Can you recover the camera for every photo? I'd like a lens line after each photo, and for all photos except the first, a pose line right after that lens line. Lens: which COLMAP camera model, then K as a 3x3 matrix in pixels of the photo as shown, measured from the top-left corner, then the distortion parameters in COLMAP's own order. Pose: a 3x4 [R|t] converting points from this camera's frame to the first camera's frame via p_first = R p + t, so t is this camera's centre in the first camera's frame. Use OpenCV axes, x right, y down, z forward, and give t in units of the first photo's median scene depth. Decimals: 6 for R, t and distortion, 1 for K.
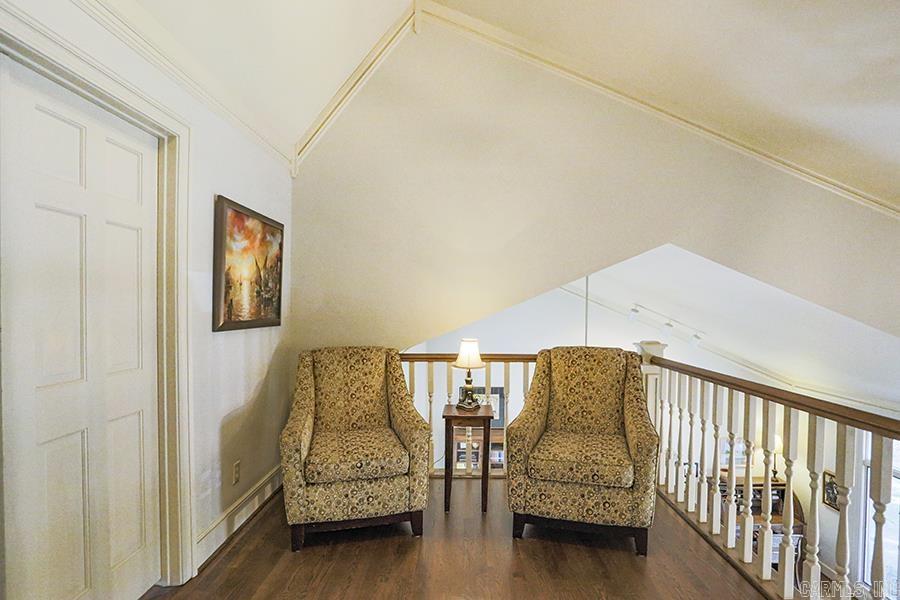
lens RADIAL K [[467.7, 0, 450.5], [0, 467.7, 315.9], [0, 0, 1]] dist [-0.081064, 0.037237]
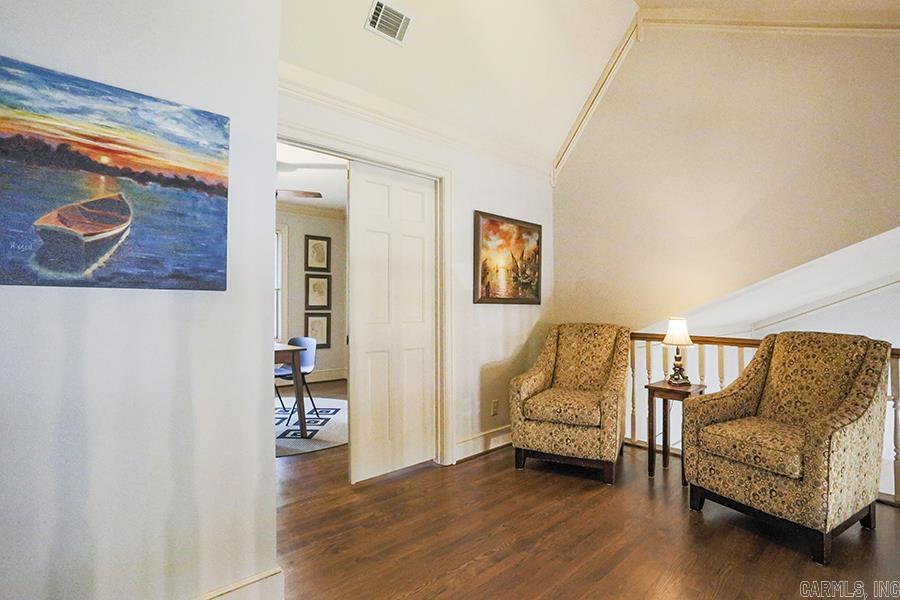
lens RADIAL K [[467.7, 0, 450.5], [0, 467.7, 315.9], [0, 0, 1]] dist [-0.081064, 0.037237]
pose [[0.710247, 0.032742, -0.703191, 0.461980], [-0.030758, 0.999407, 0.015468, 0.050685], [0.703280, 0.010642, 0.710833, -0.113239]]
